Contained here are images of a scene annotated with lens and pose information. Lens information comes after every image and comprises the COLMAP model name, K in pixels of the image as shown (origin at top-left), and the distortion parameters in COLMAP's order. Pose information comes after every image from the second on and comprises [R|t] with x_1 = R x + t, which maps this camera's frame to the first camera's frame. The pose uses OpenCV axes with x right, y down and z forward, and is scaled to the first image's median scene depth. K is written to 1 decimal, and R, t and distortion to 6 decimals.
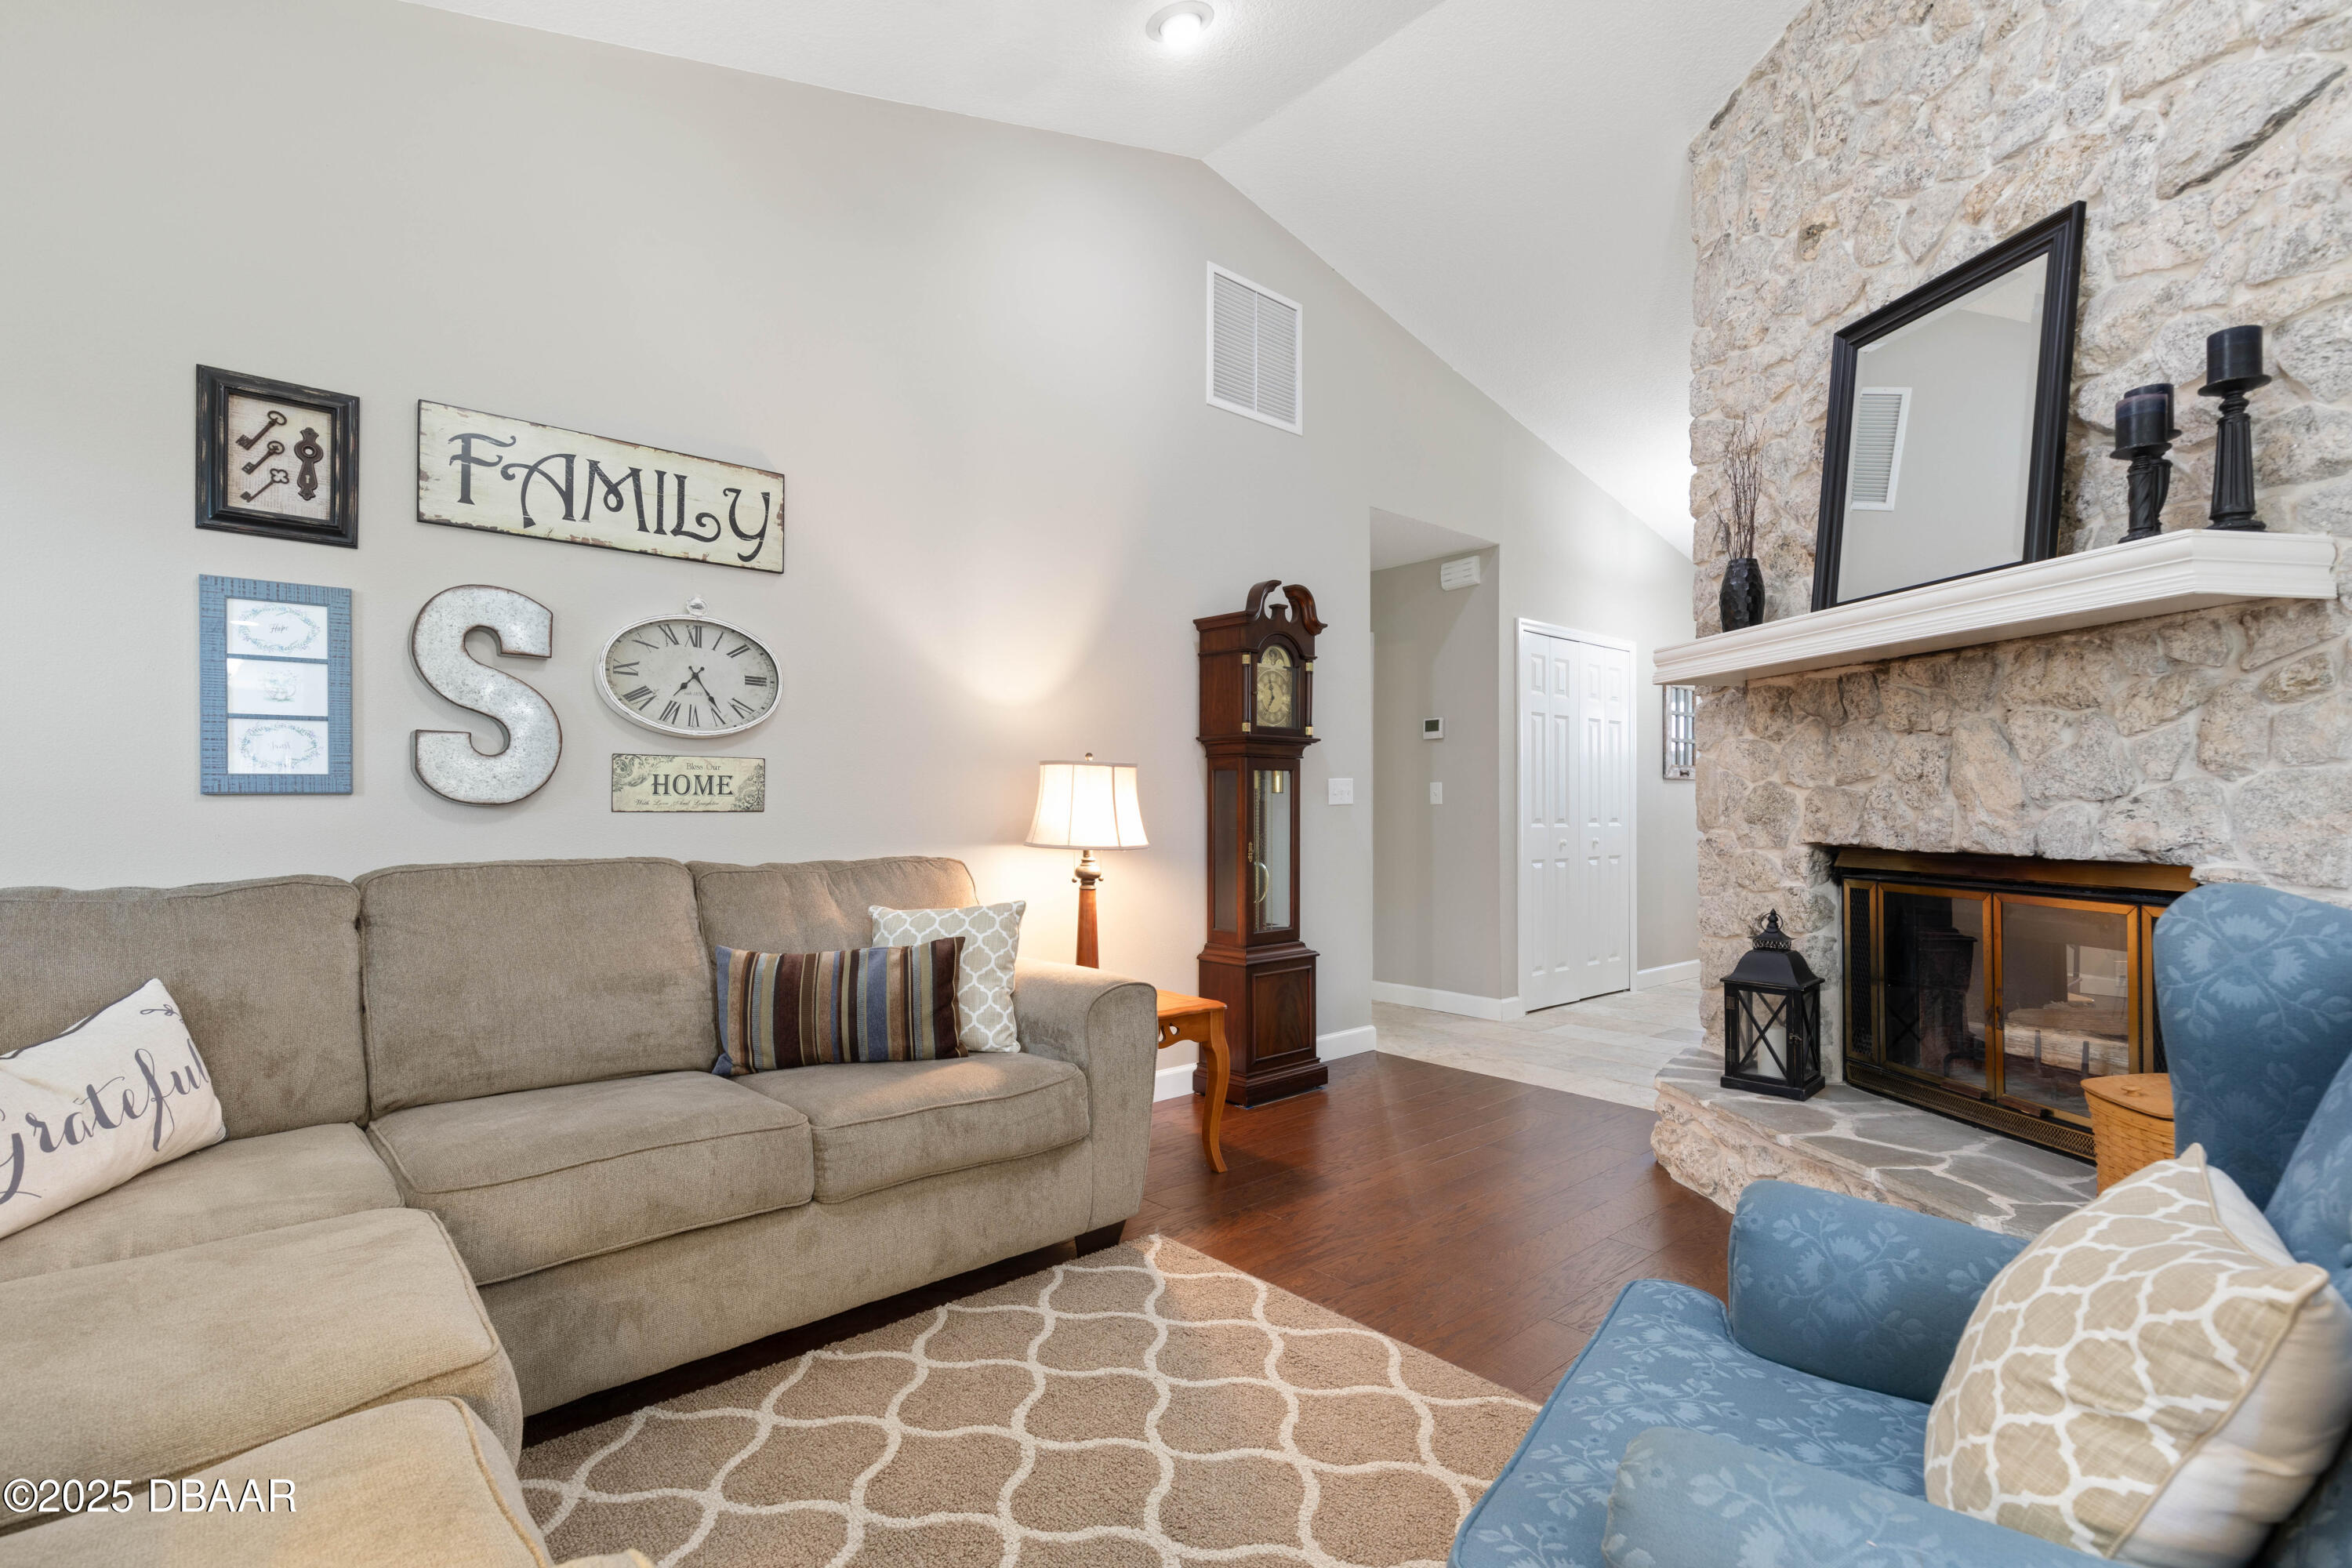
lens RADIAL K [[1095.5, 0, 1181.3], [0, 1095.5, 791.2], [0, 0, 1]] dist [0.018838, -0.000575]
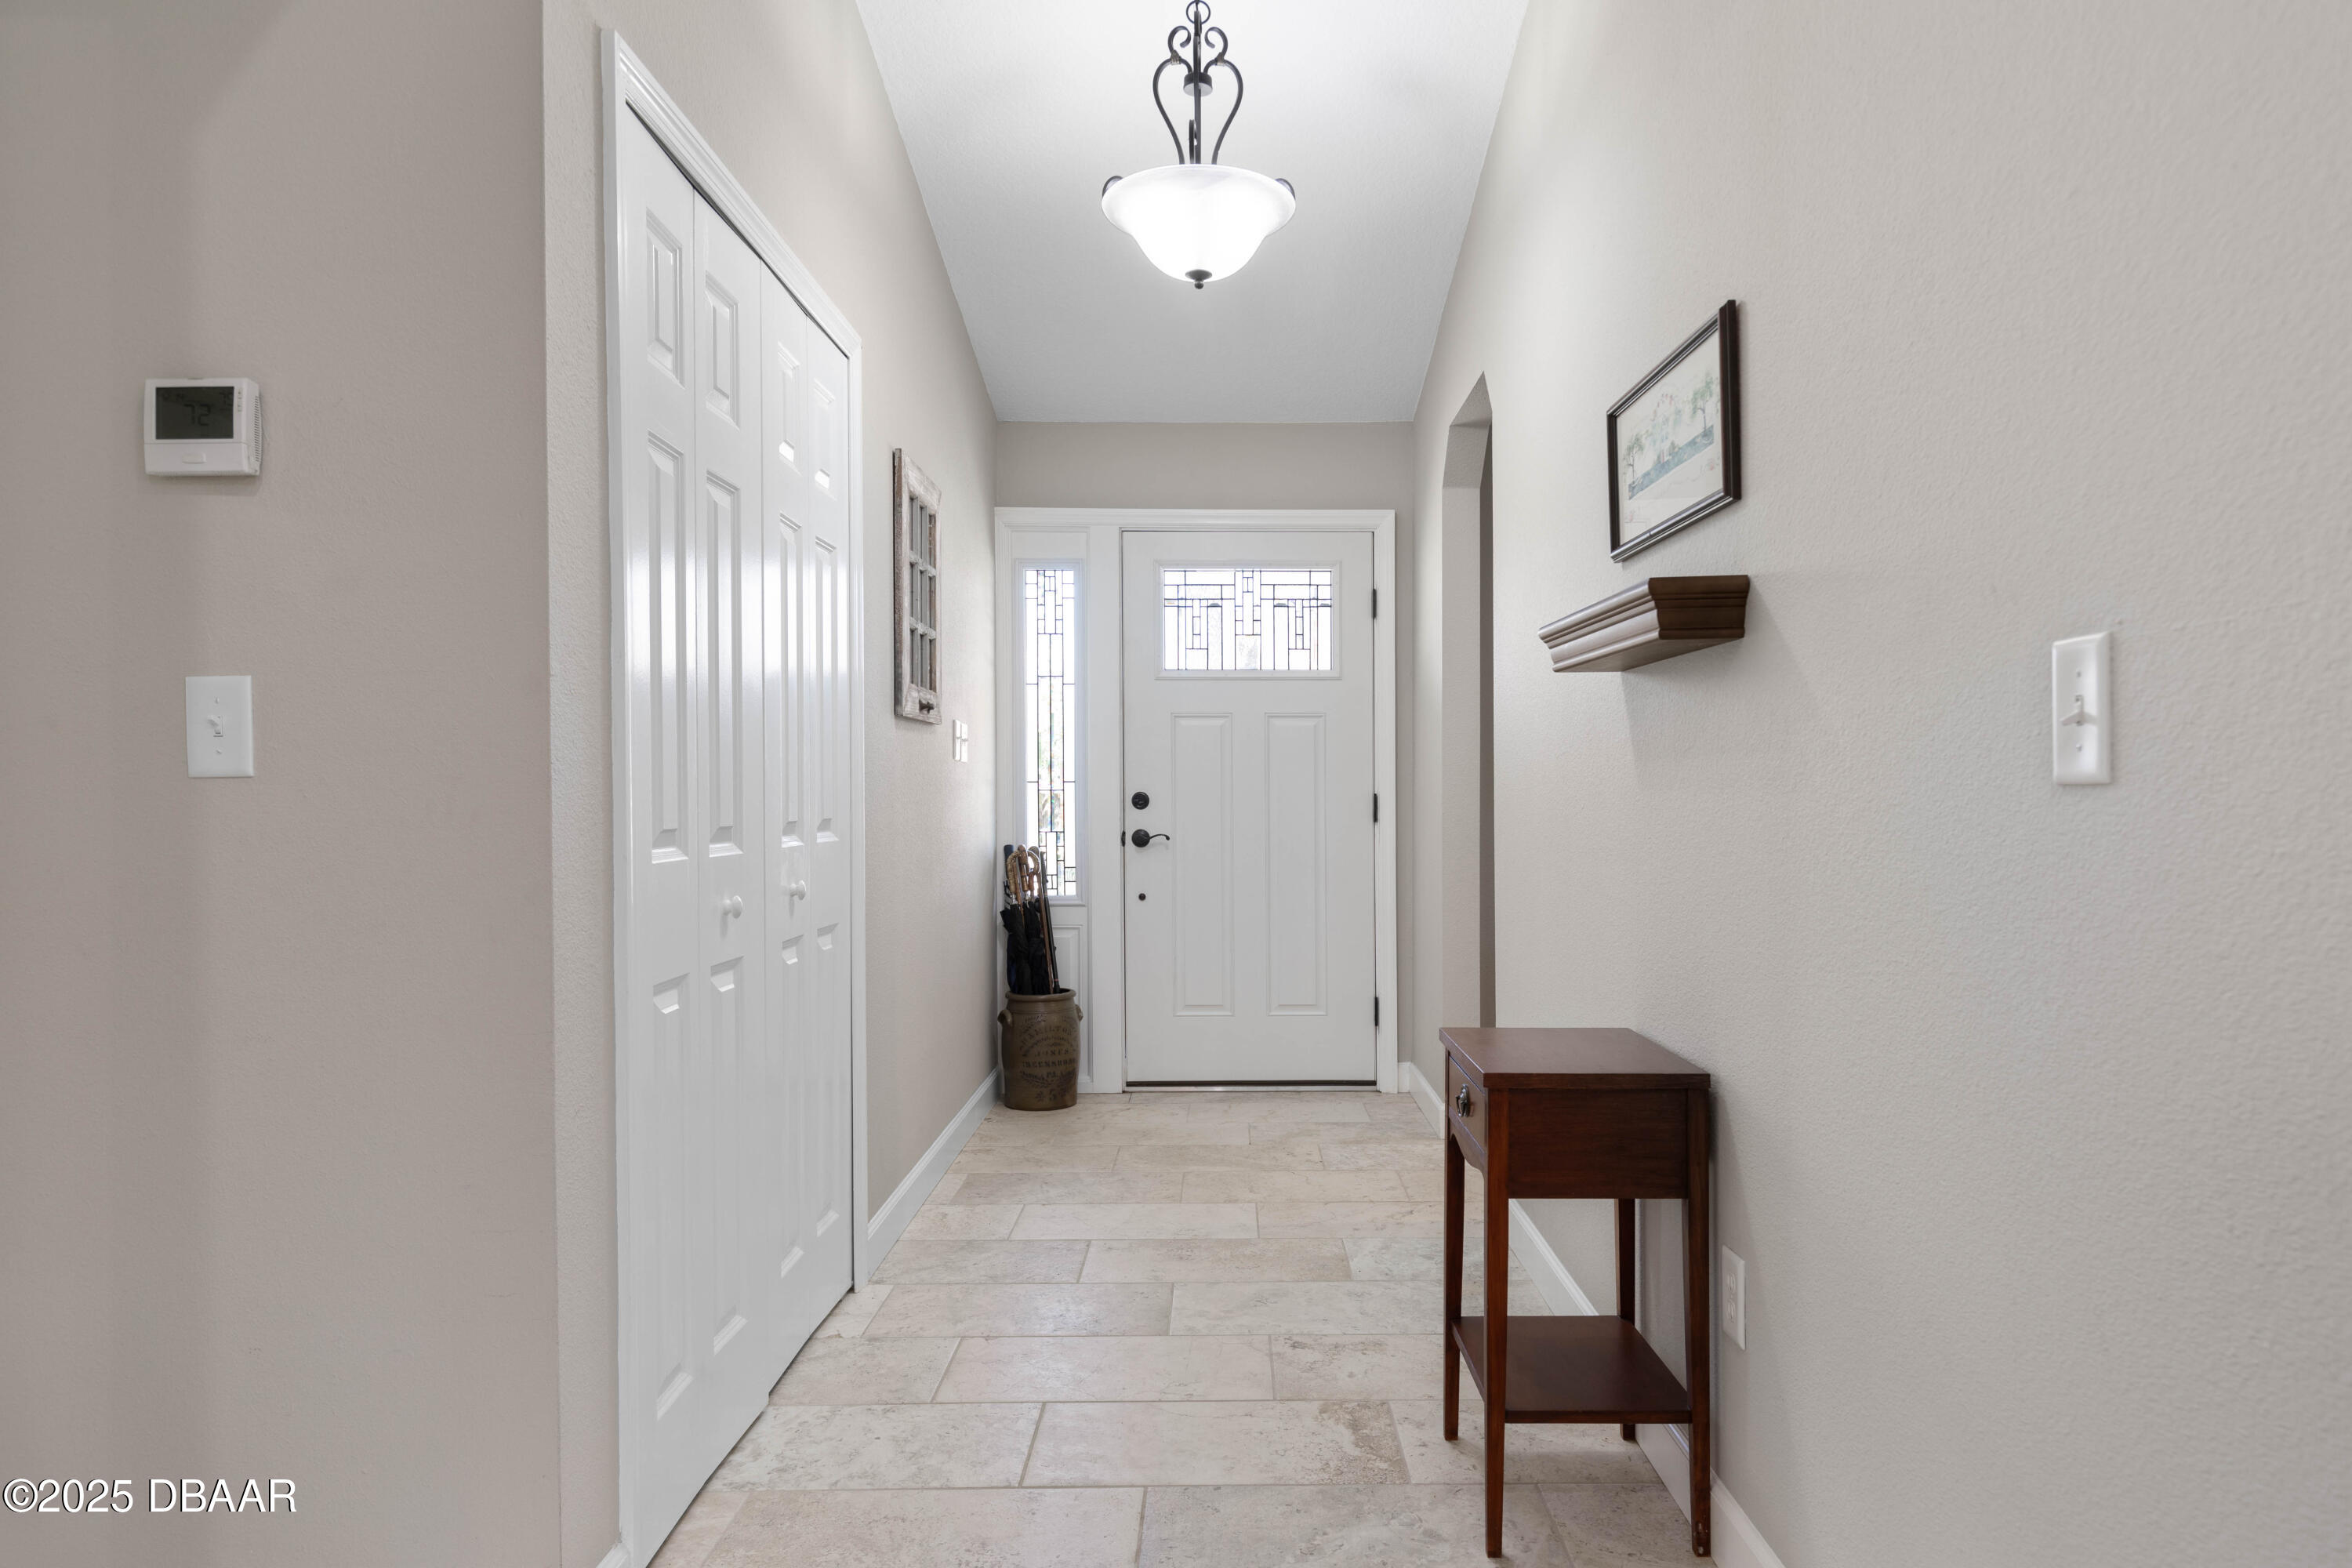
lens RADIAL K [[1337.3, 0, 1185.1], [0, 1337.3, 783.9], [0, 0, 1]] dist [0.003048, 0.000532]
pose [[0.652736, -0.000344, 0.757585, 0.153882], [-0.005510, 0.999971, 0.005201, 0.010764], [-0.757565, -0.007570, 0.652716, 0.671224]]
